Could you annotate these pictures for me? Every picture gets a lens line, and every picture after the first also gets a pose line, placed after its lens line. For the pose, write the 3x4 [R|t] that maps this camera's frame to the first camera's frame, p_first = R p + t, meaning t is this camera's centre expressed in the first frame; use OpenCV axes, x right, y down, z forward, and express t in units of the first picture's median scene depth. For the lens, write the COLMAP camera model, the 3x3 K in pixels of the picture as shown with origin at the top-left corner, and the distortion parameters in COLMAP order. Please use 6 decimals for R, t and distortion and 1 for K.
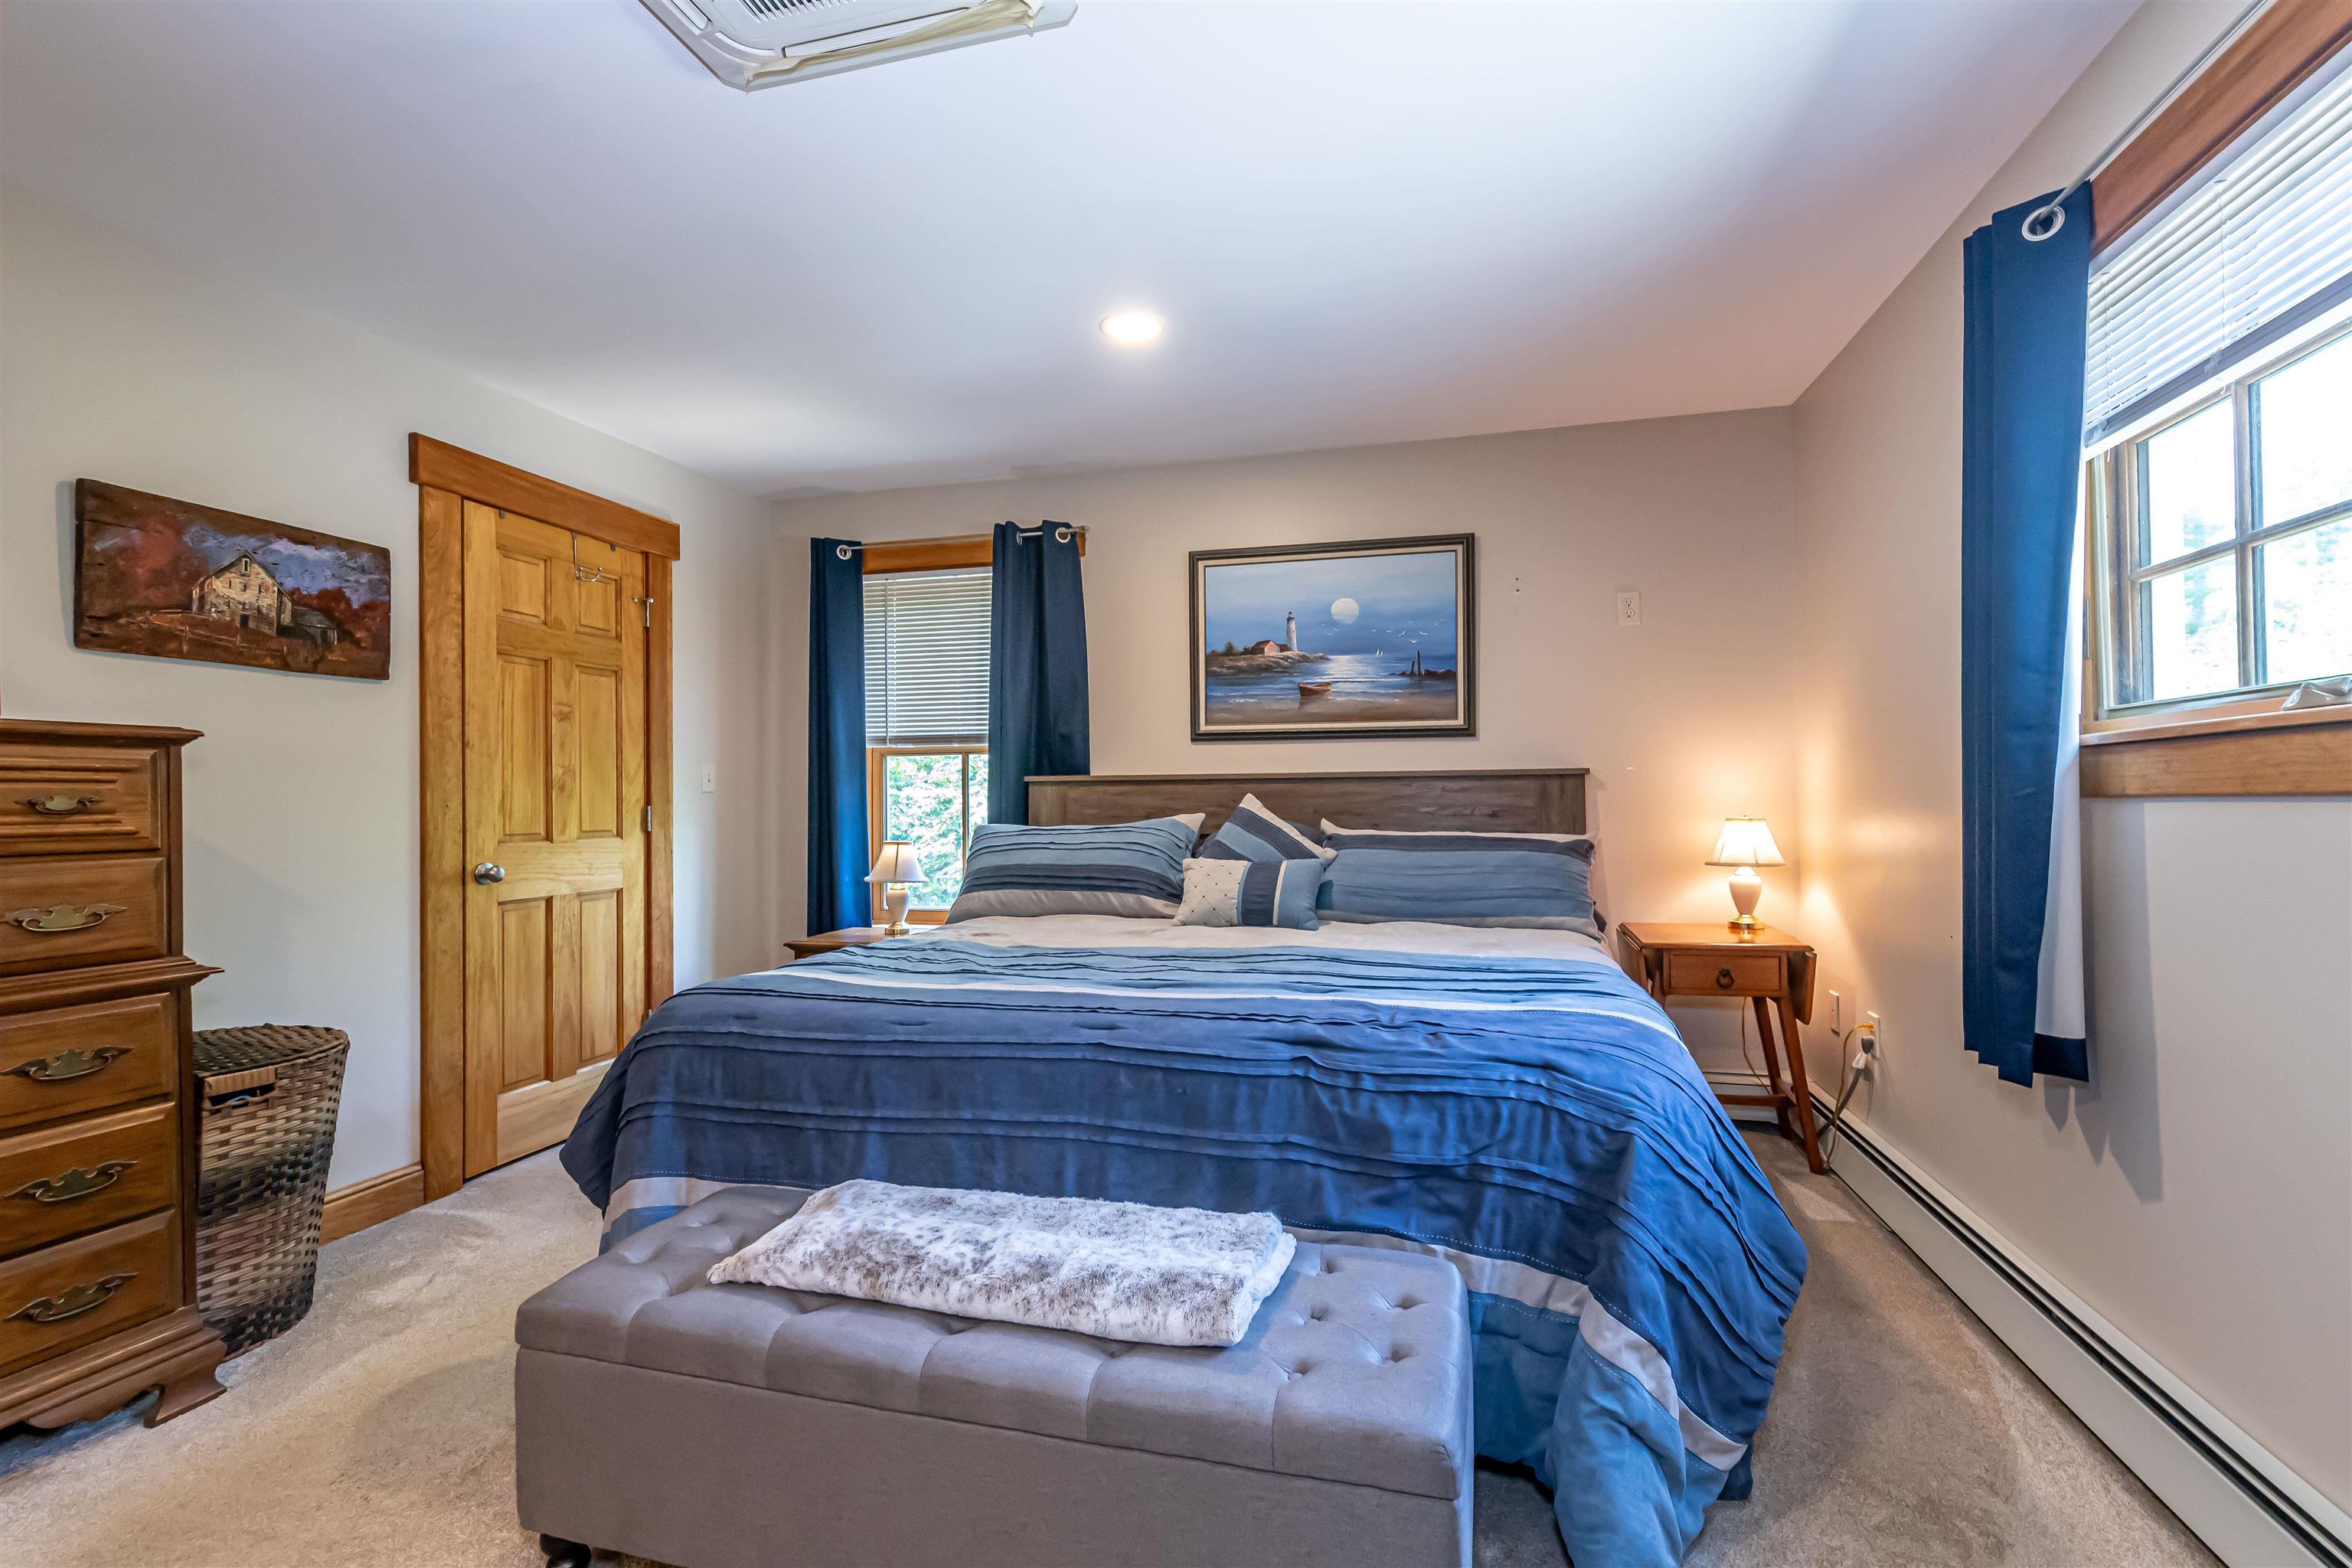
lens RADIAL K [[1044.4, 0, 1178.5], [0, 1044.4, 791.5], [0, 0, 1]] dist [0.003276, -0.001572]
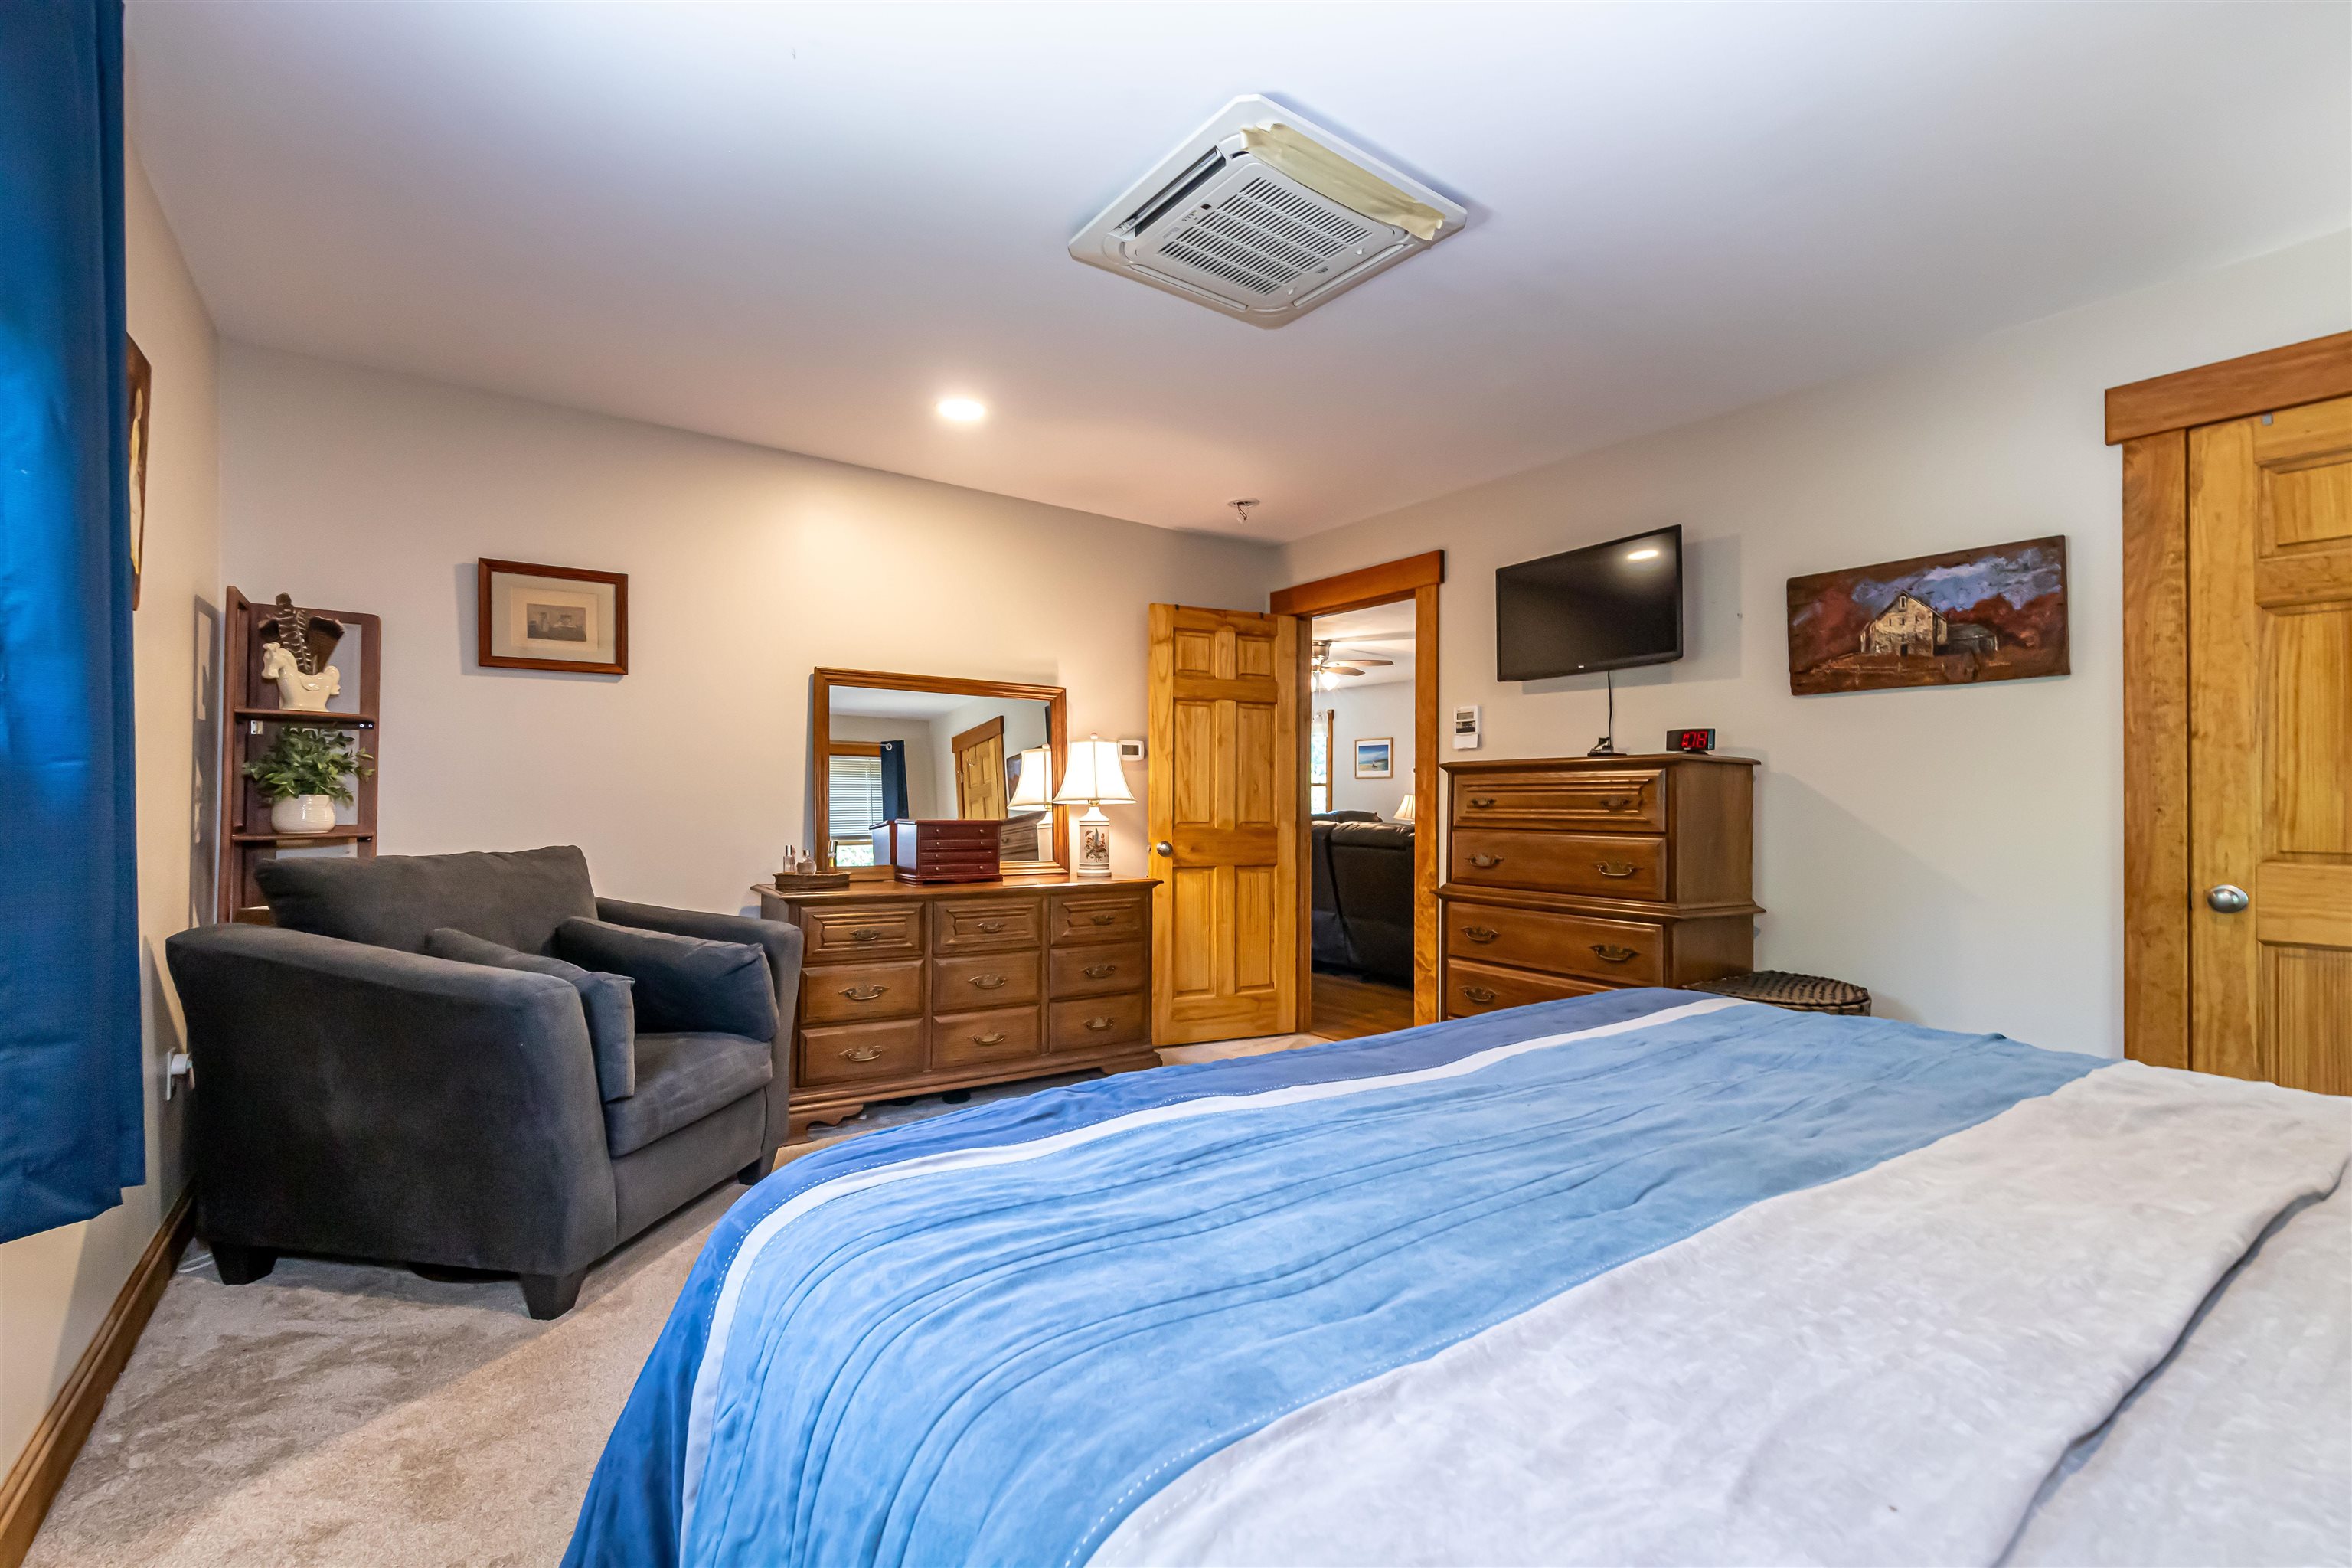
lens RADIAL K [[1044.4, 0, 1176.2], [0, 1044.4, 787.6], [0, 0, 1]] dist [0.003276, -0.001572]
pose [[-0.634279, -0.003509, -0.773096, 0.504850], [0.005091, 0.999949, -0.008715, -0.001411], [0.773087, -0.009463, -0.634229, 1.045803]]
